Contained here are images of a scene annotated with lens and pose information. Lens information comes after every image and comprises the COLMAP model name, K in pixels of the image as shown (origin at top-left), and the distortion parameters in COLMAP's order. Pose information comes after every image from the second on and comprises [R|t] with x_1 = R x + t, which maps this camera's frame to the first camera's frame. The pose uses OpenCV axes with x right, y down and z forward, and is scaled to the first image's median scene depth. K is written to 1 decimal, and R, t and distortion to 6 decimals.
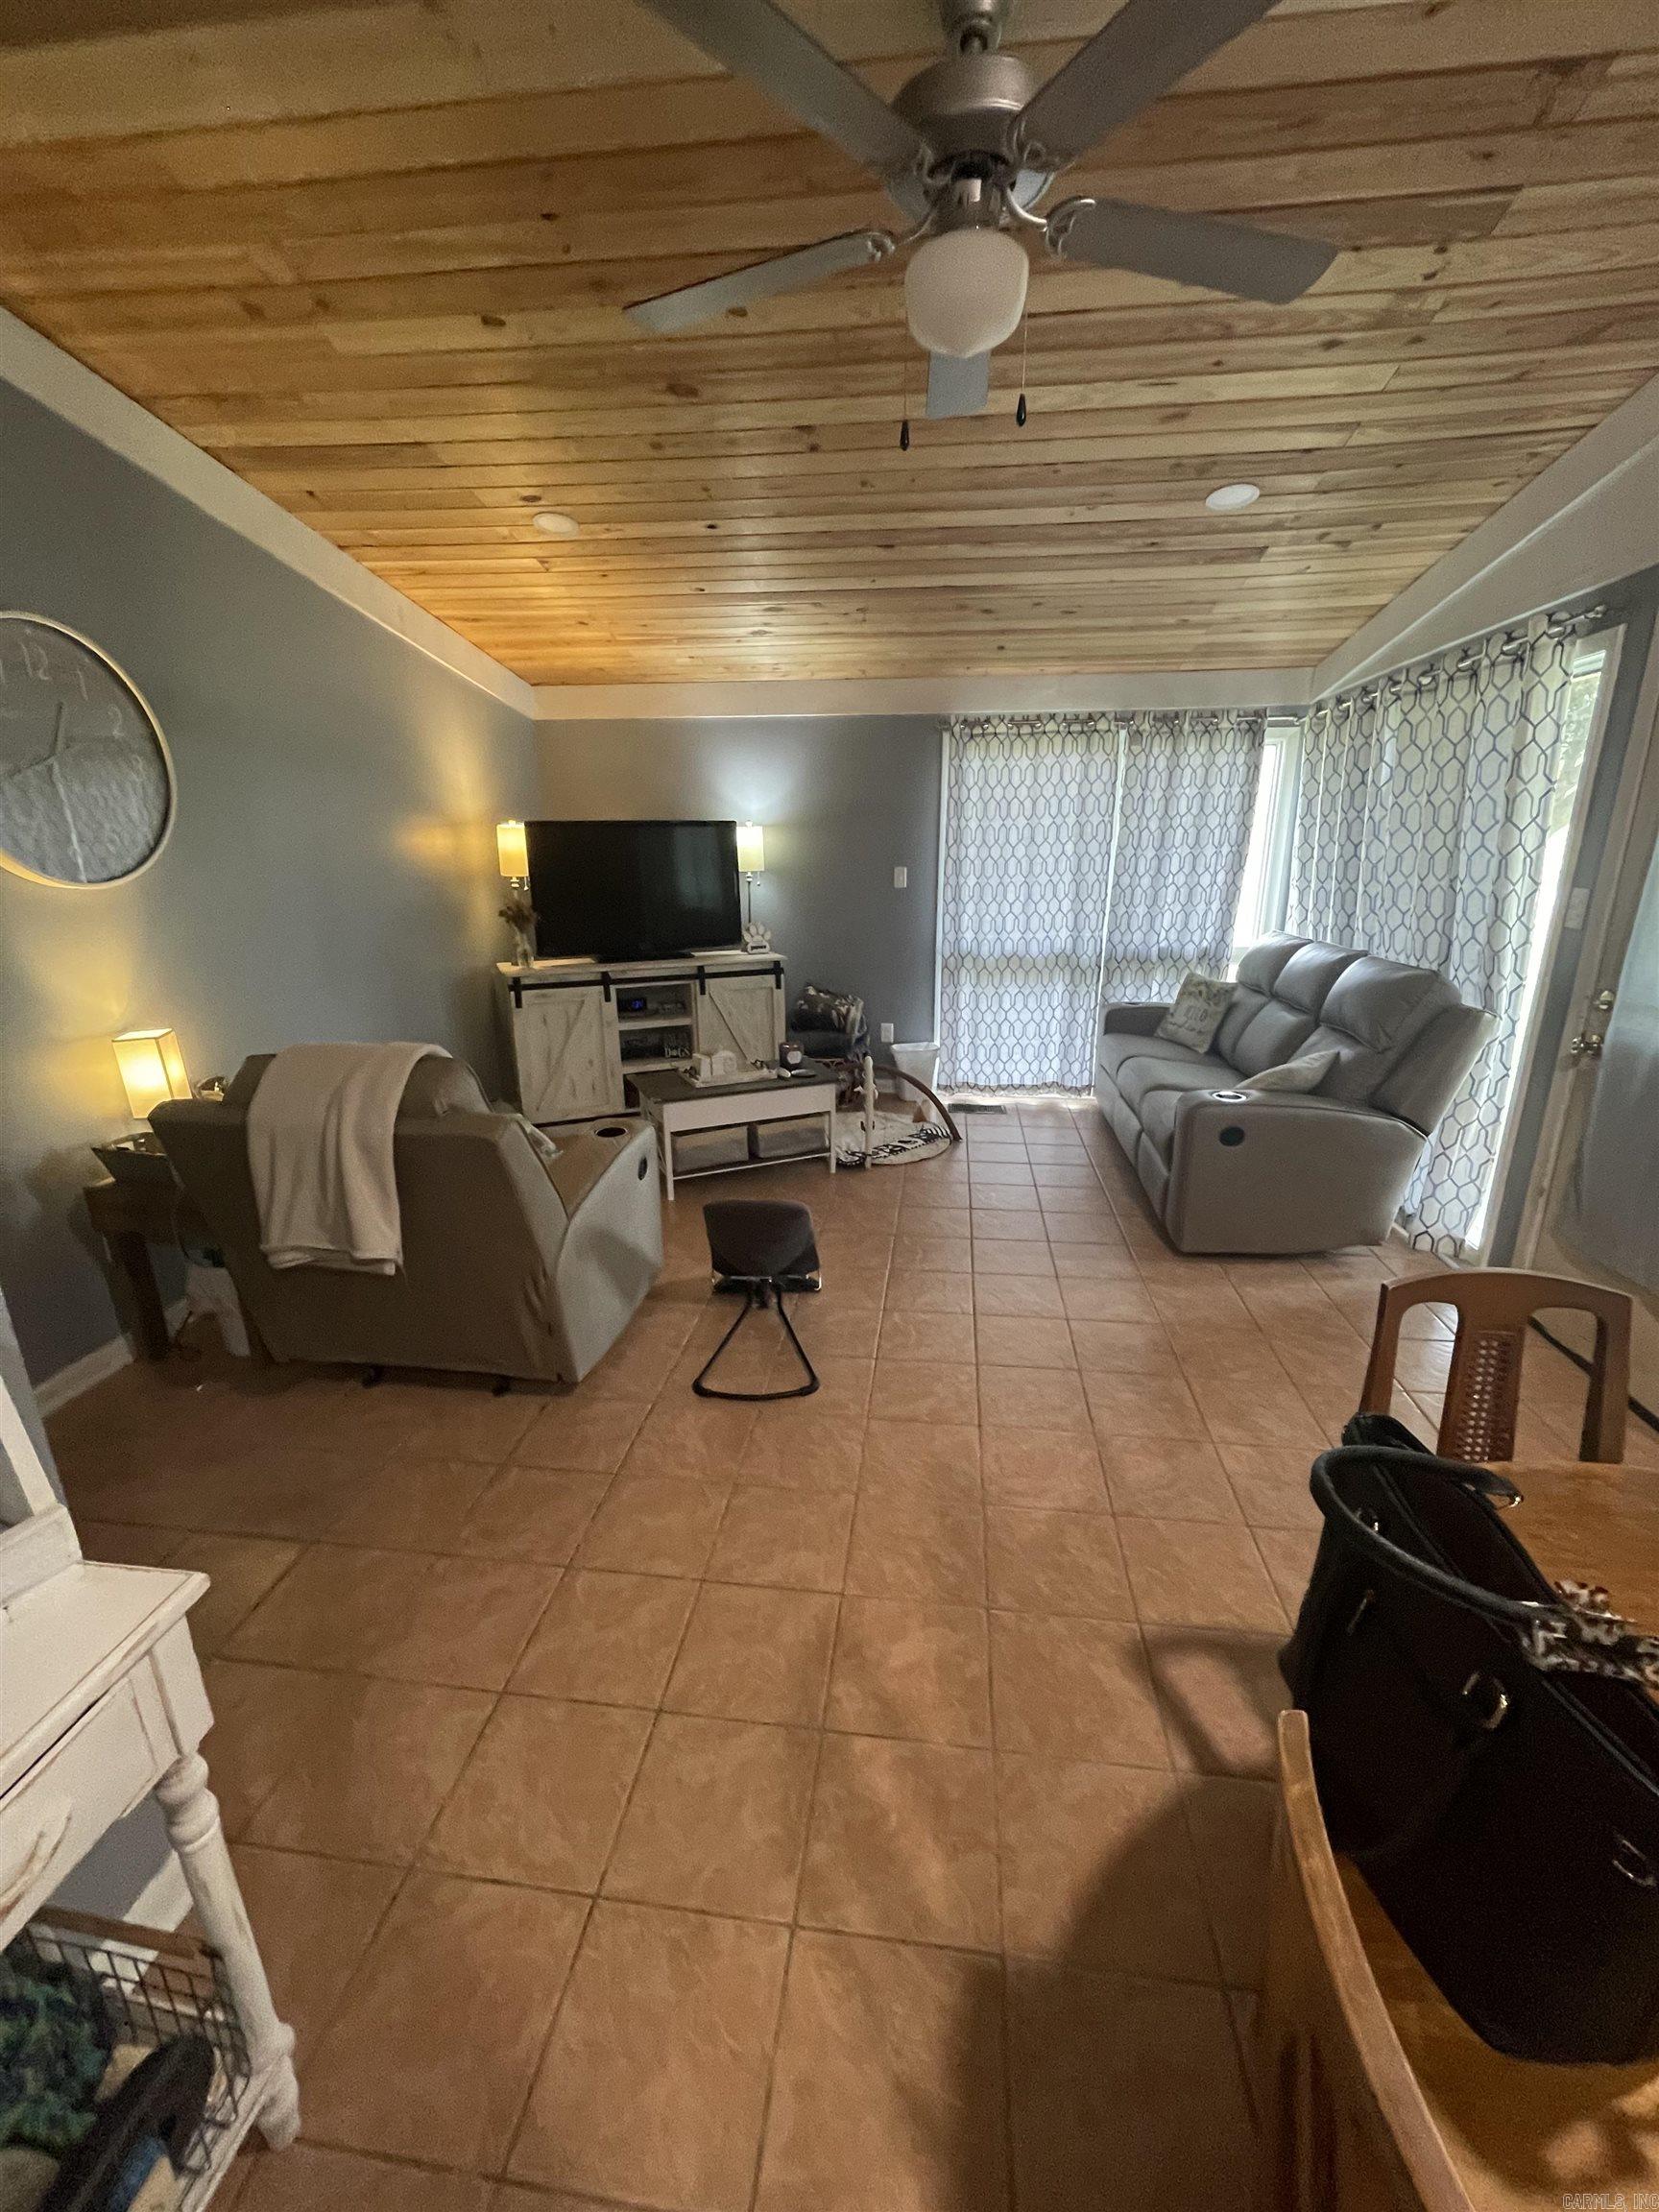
lens RADIAL K [[888.9, 0, 833.2], [0, 888.9, 1105.4], [0, 0, 1]] dist [-0.002875, 0.000315]
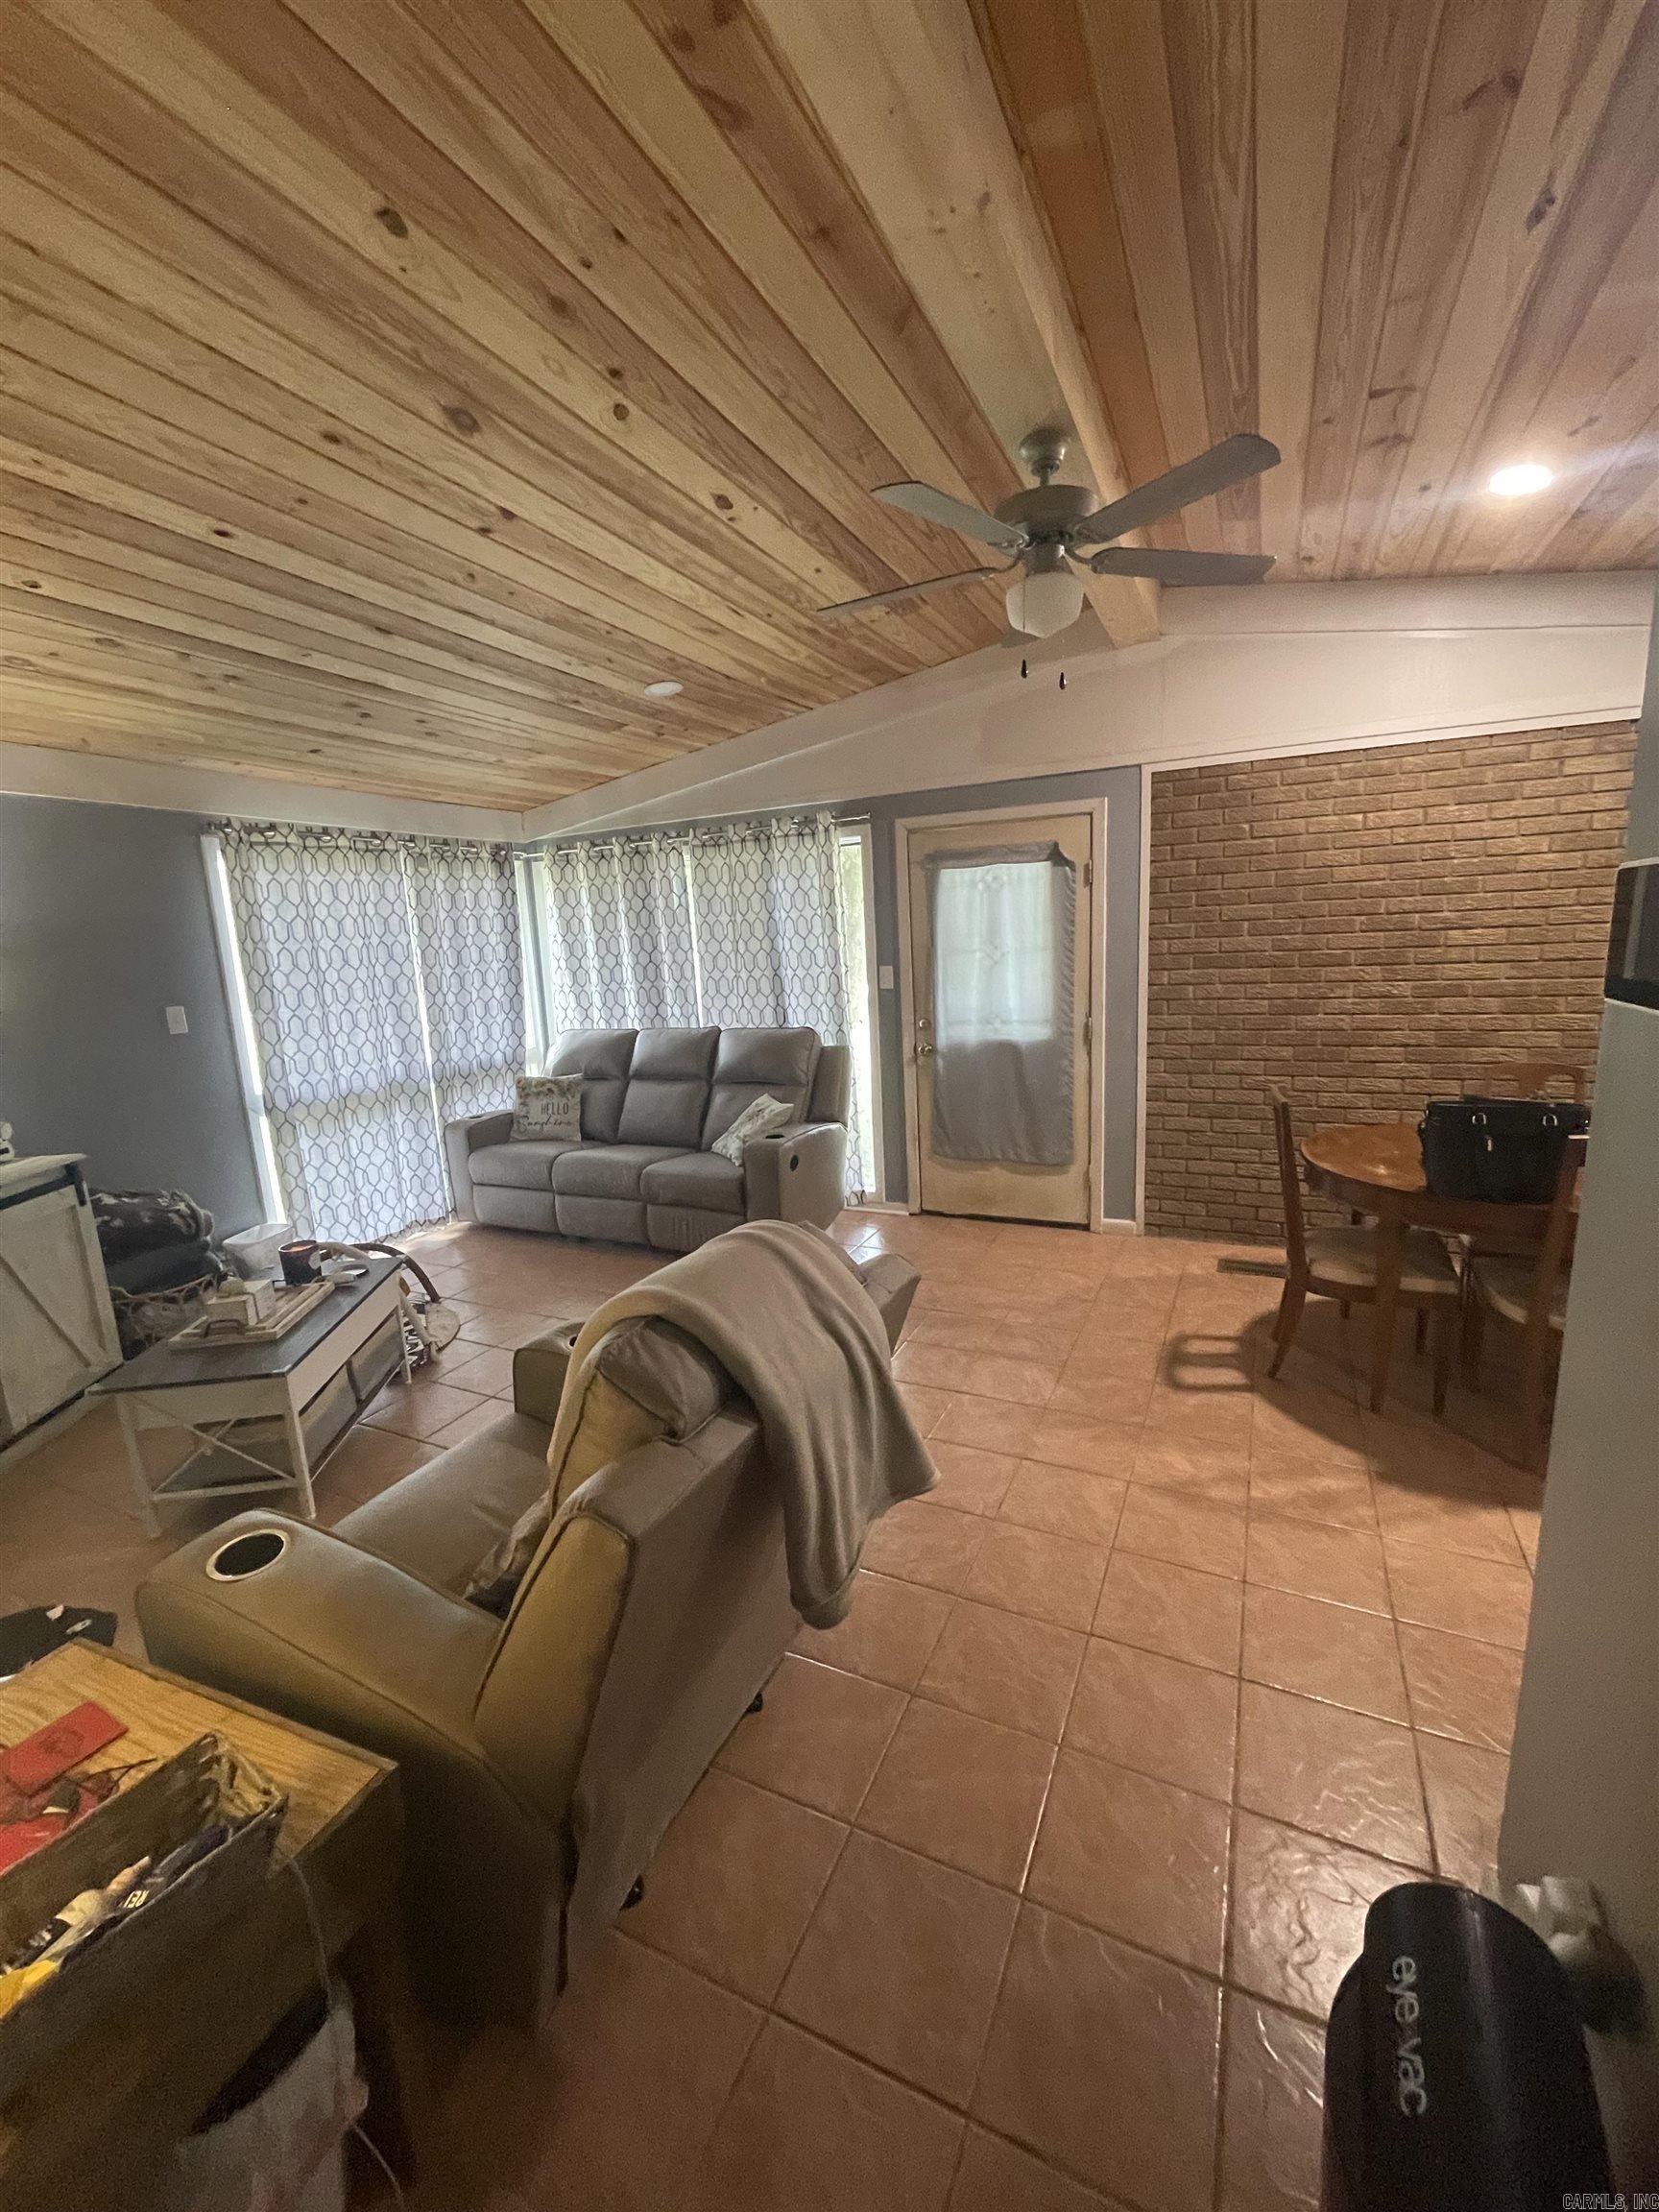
lens RADIAL K [[888.9, 0, 825.5], [0, 888.9, 1107.0], [0, 0, 1]] dist [-0.002875, 0.000315]
pose [[0.325430, -0.186508, 0.926990, -0.486433], [0.311678, 0.946724, 0.081061, -0.088529], [-0.892722, 0.262543, 0.366223, 0.296131]]
